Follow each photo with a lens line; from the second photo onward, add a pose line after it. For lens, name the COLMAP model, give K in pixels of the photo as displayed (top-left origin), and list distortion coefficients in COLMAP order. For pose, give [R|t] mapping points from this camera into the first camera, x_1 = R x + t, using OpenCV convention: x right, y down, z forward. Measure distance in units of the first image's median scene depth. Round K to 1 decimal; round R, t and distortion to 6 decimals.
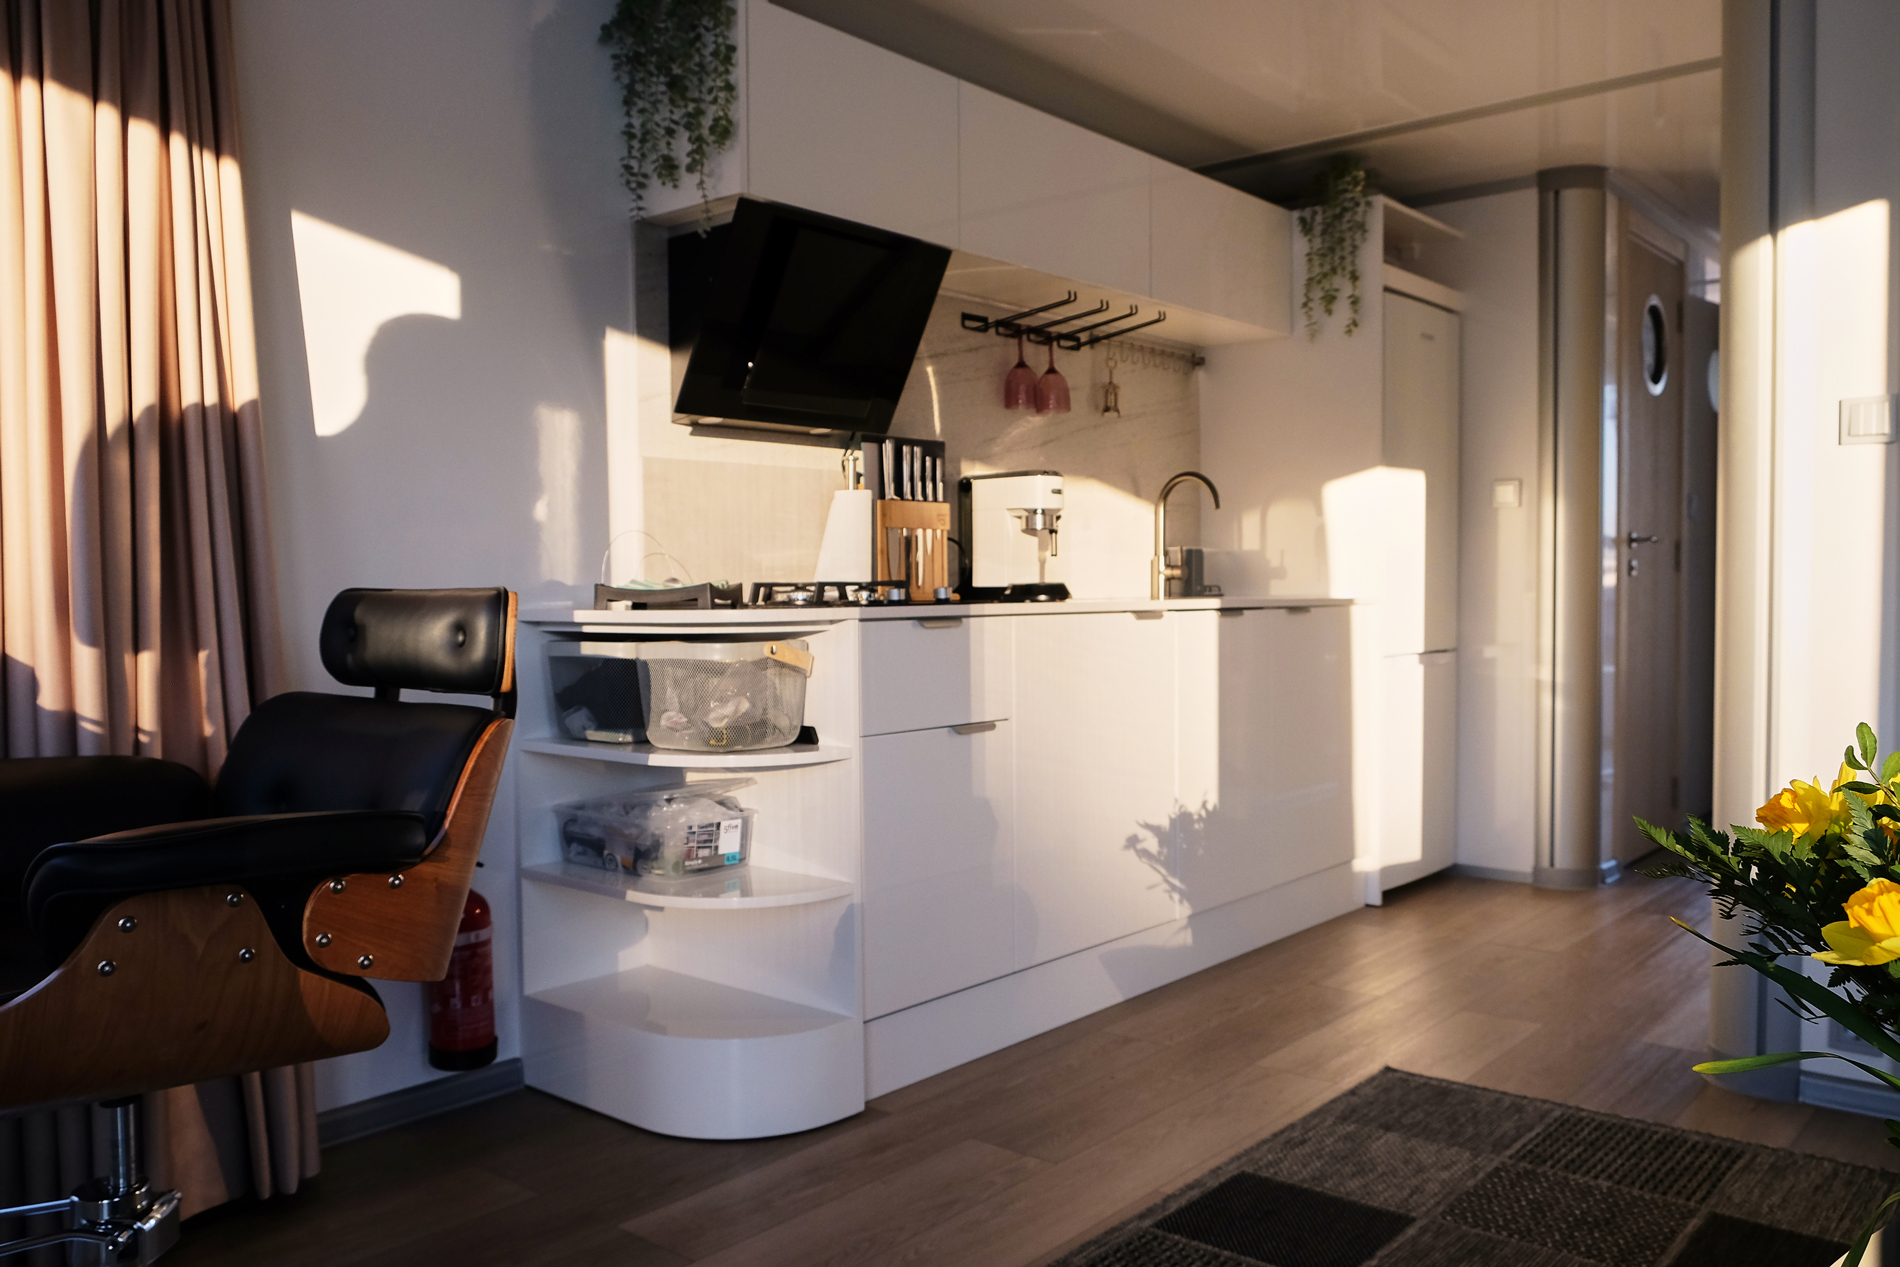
lens RADIAL K [[1552.8, 0, 950.0], [0, 1552.8, 633.5], [0, 0, 1]] dist [-0.003054, 0.011229]
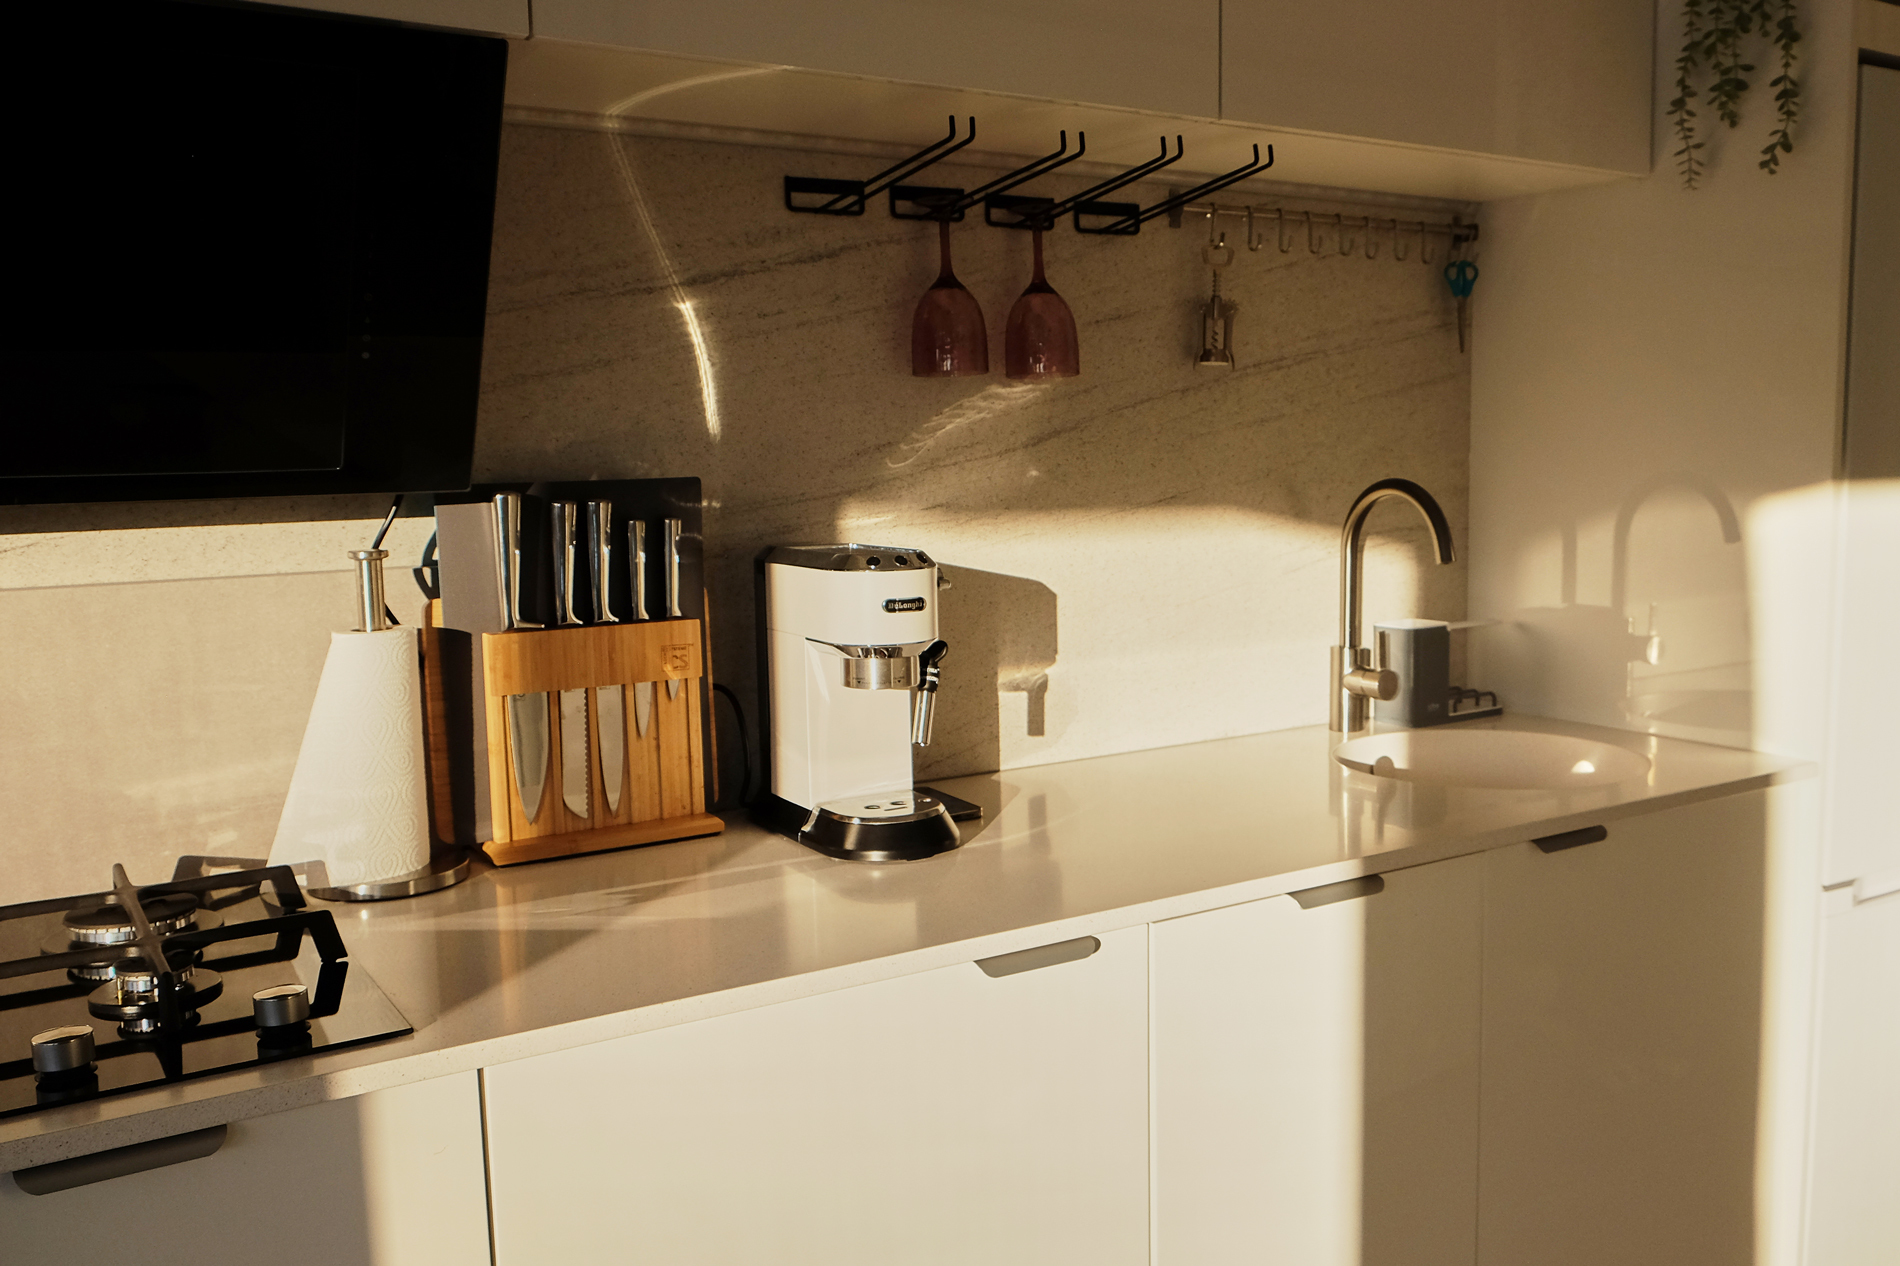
lens RADIAL K [[1672.8, 0, 1036.3], [0, 1672.8, 630.8], [0, 0, 1]] dist [-0.078662, 0.103879]
pose [[0.960191, 0.027043, -0.278033, 0.202881], [-0.000175, 0.995361, 0.096209, -0.114017], [0.279345, -0.092331, 0.955741, 0.512407]]
